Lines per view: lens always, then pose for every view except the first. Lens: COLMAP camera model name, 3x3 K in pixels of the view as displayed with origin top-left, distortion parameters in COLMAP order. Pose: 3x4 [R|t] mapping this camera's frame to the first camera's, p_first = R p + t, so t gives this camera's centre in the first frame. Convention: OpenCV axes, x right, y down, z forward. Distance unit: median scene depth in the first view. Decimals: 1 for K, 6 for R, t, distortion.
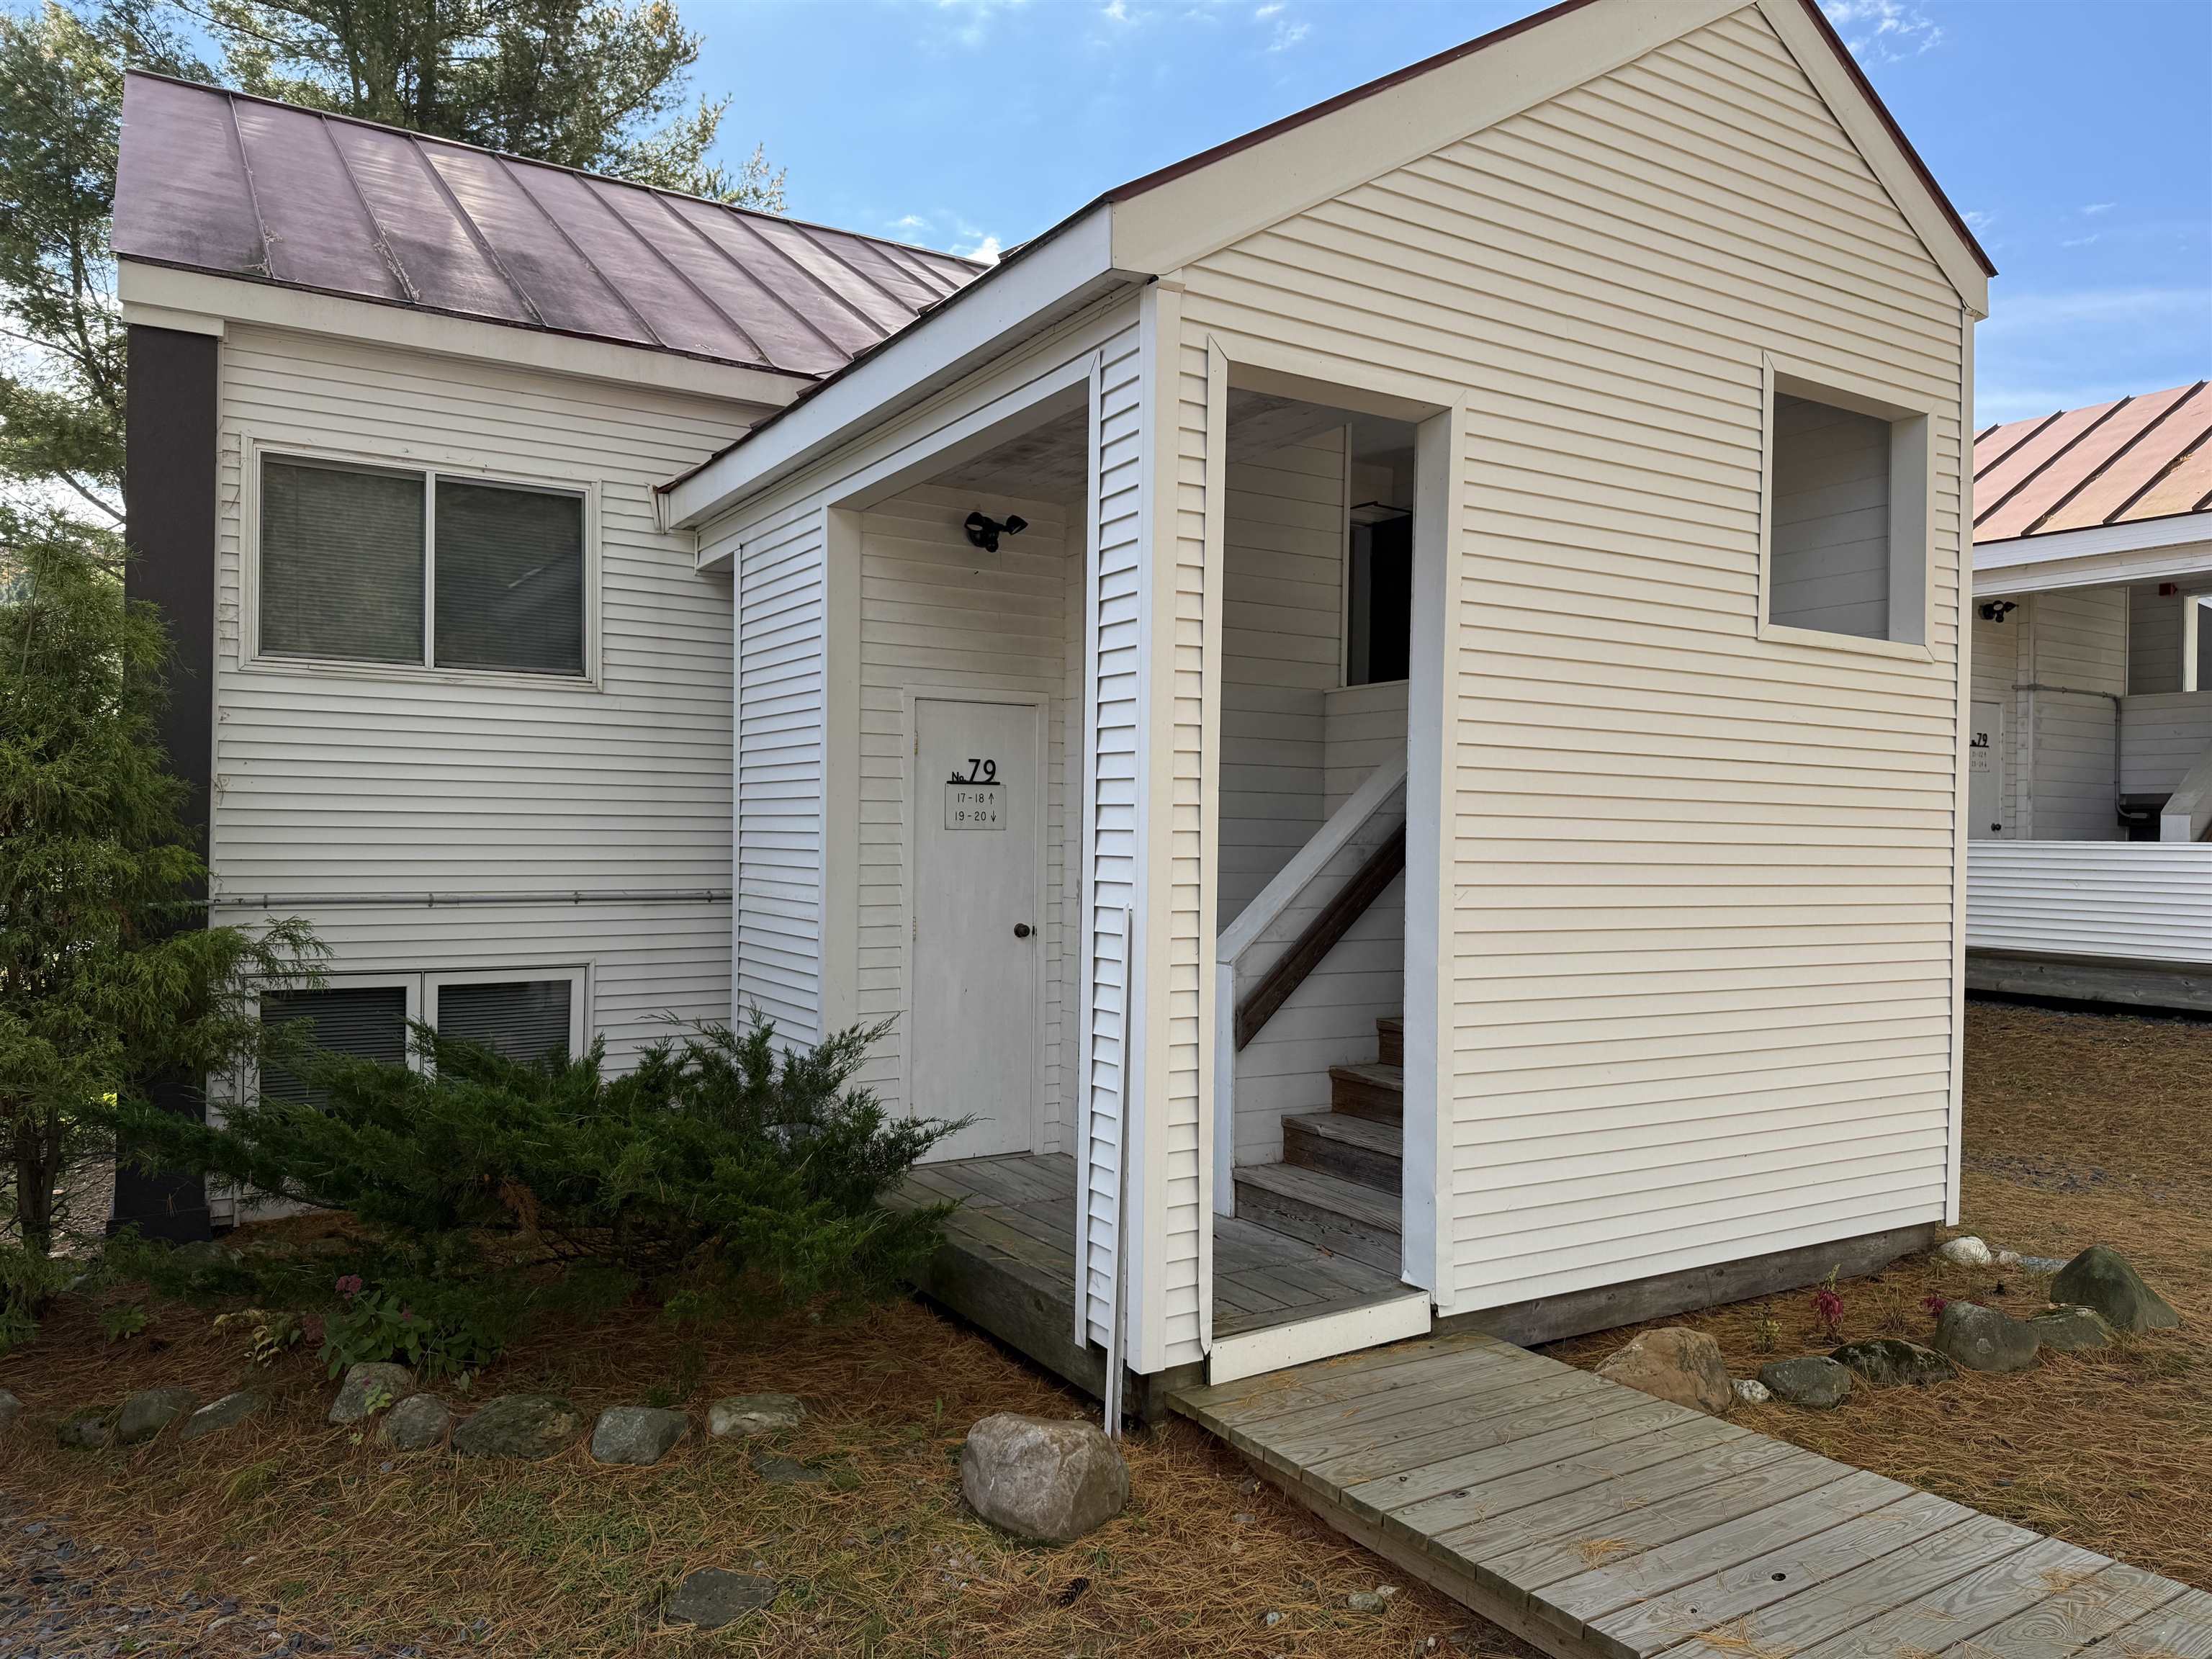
lens RADIAL K [[1558.0, 0, 1106.0], [0, 1558.0, 829.5], [0, 0, 1]] dist [0.144483, -0.277409]
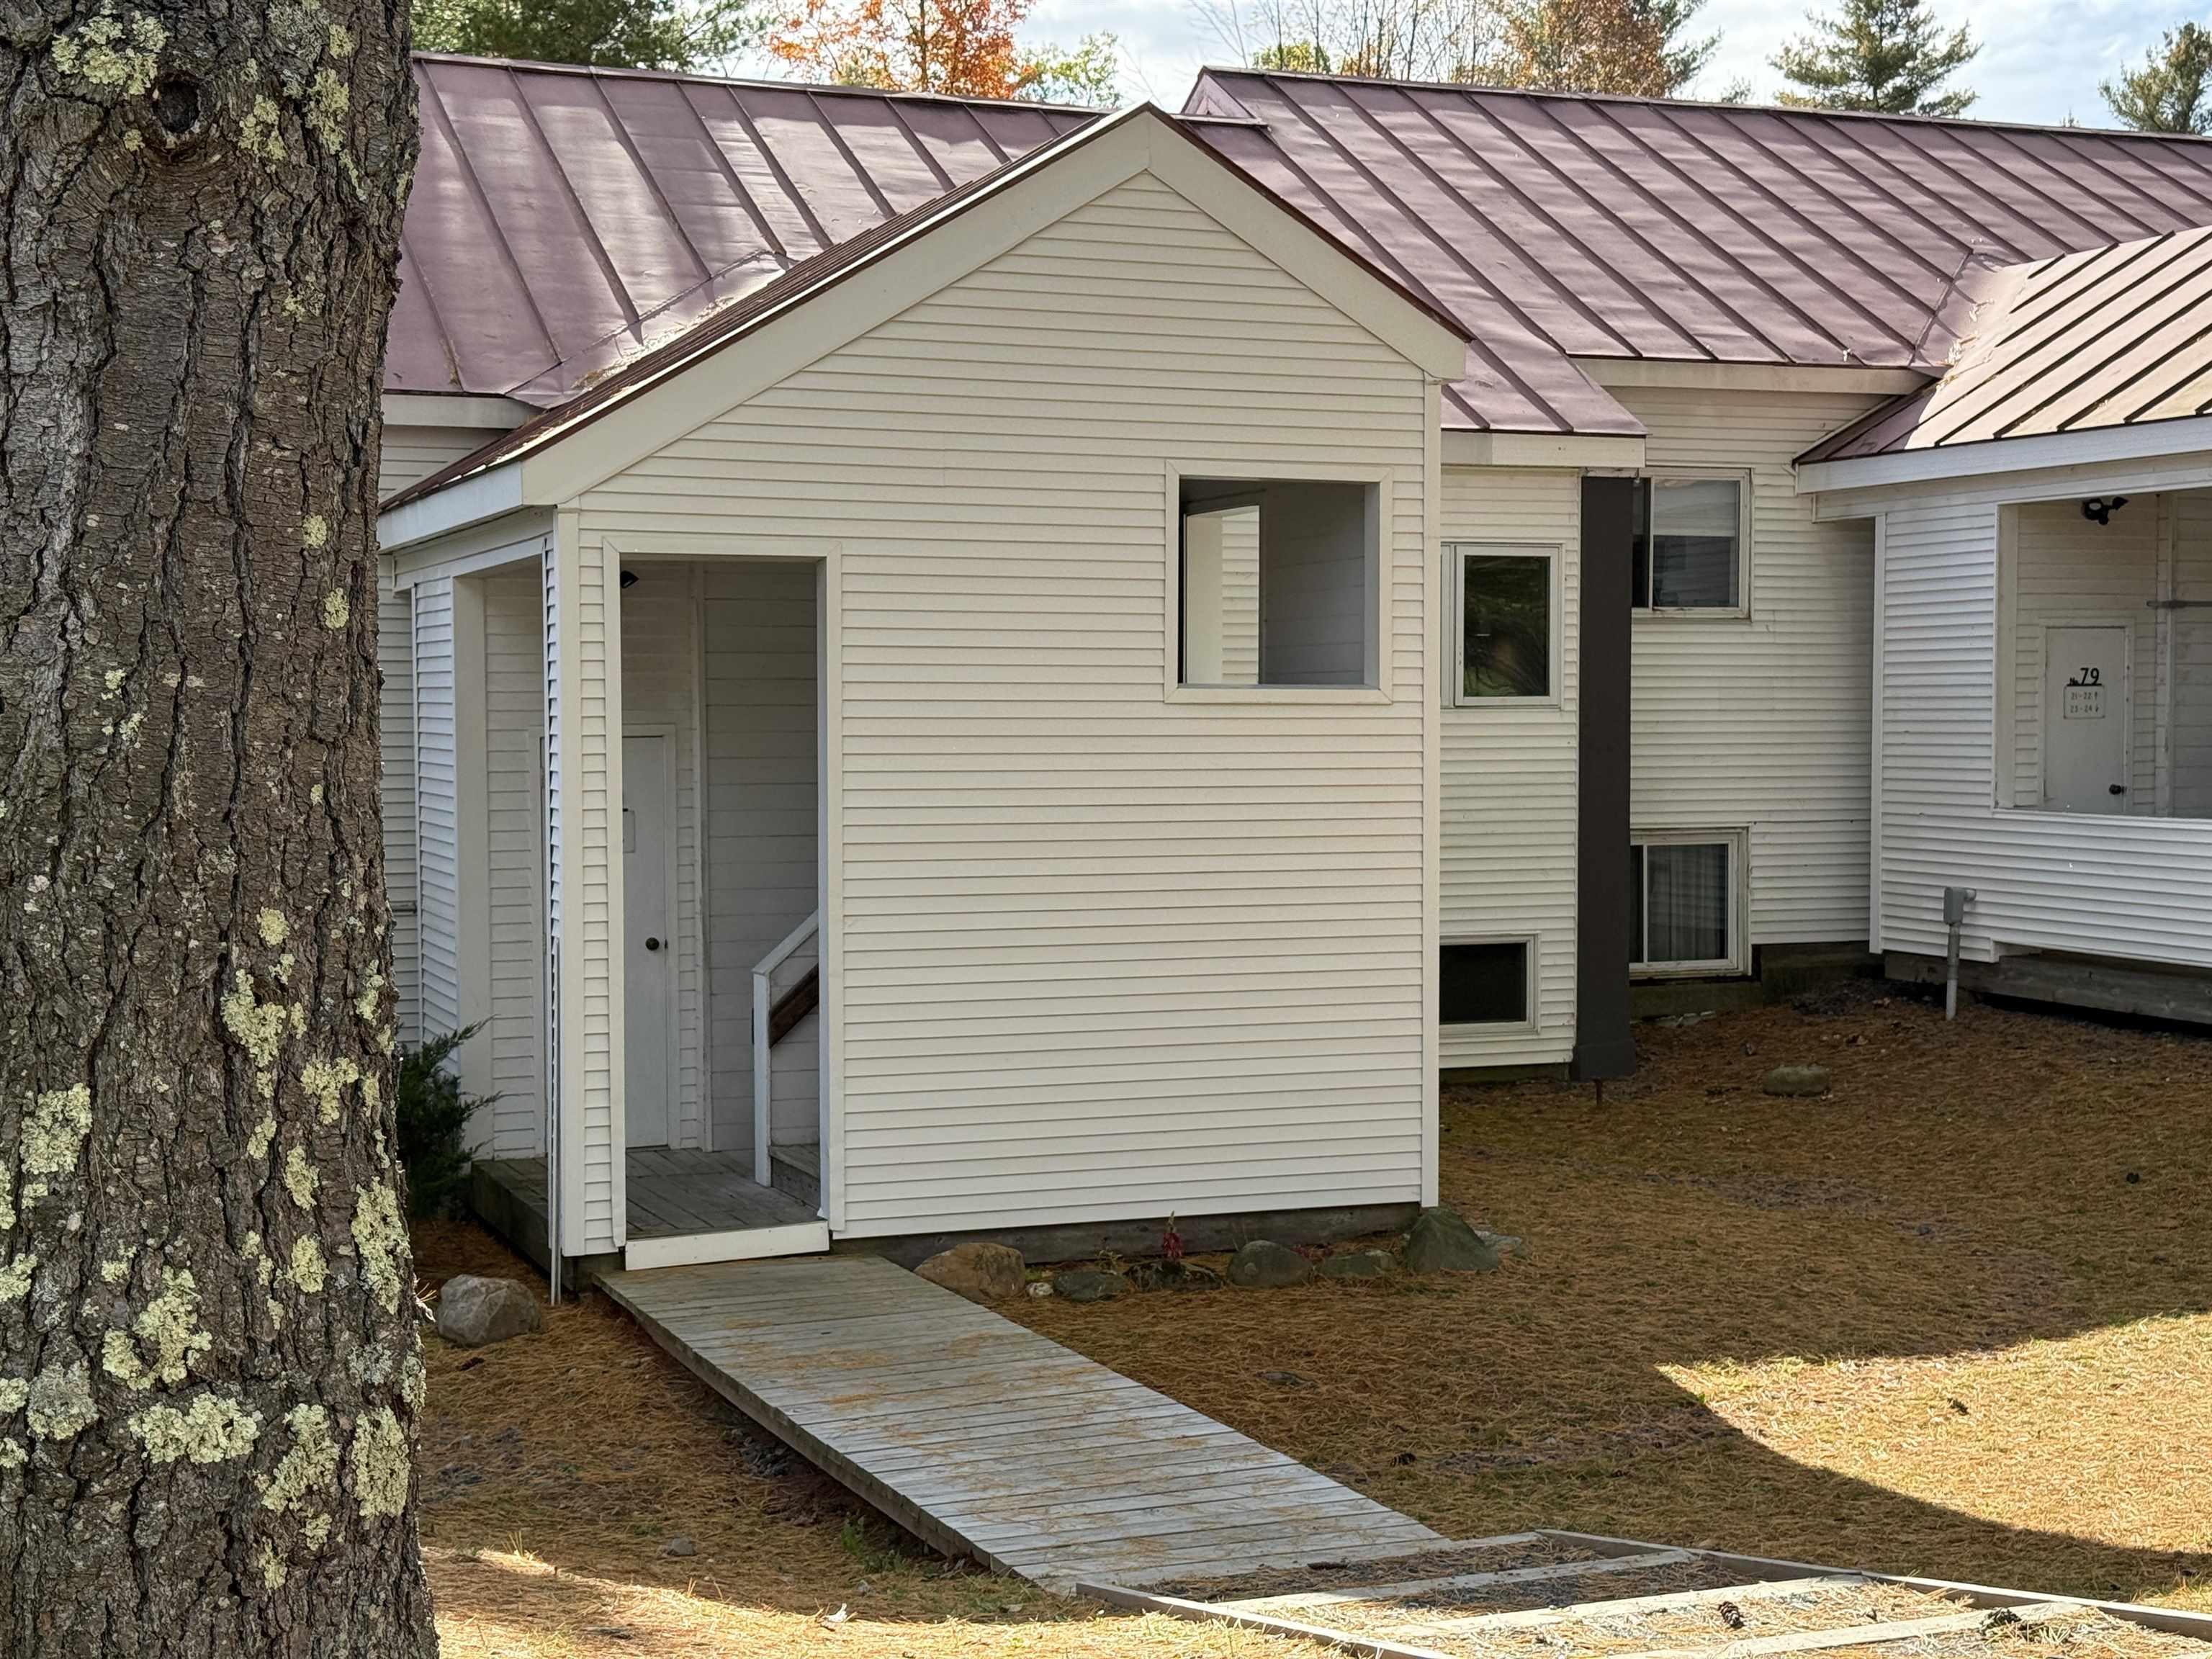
lens RADIAL K [[3125.2, 0, 1106.0], [0, 3125.2, 829.5], [0, 0, 1]] dist [0.120329, 0.013737]
pose [[0.986053, -0.008824, -0.166196, 0.757769], [0.016200, 0.998941, 0.043074, -0.126866], [0.165640, -0.045166, 0.985151, -1.336344]]
